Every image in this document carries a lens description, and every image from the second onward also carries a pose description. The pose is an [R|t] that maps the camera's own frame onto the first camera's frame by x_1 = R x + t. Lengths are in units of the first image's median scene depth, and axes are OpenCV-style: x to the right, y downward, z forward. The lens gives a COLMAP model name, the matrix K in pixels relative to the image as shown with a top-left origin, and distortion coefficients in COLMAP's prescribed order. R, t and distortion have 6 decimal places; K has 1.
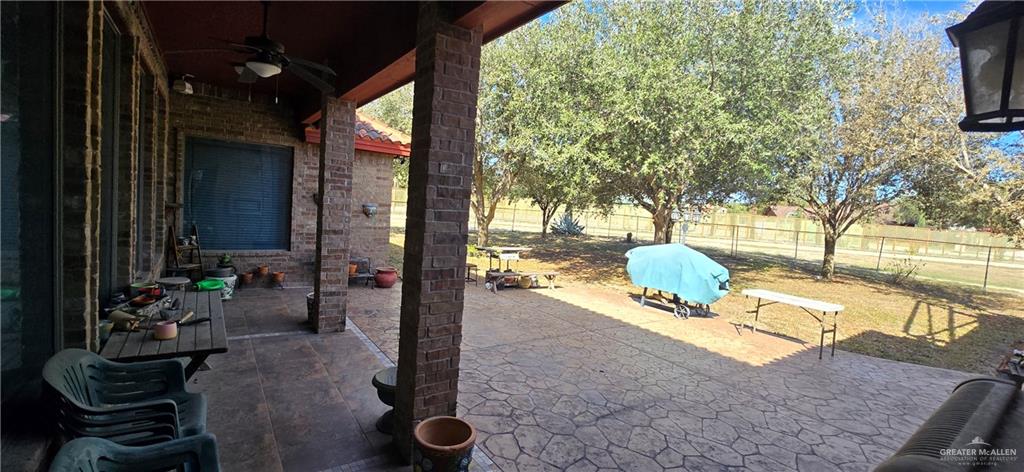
lens RADIAL K [[418.8, 0, 513.8], [0, 418.8, 230.1], [0, 0, 1]] dist [0.000688, 0.000198]
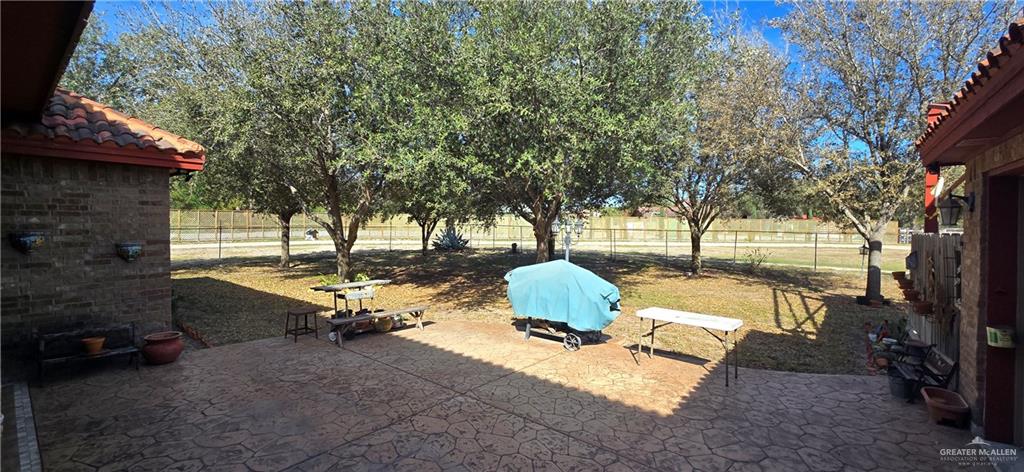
lens RADIAL K [[418.8, 0, 510.0], [0, 418.8, 234.5], [0, 0, 1]] dist [0.000688, 0.000198]
pose [[0.965041, -0.072405, 0.251898, 0.070776], [0.076970, 0.996999, -0.008304, -0.019840], [-0.250541, 0.027403, 0.967718, 0.177608]]
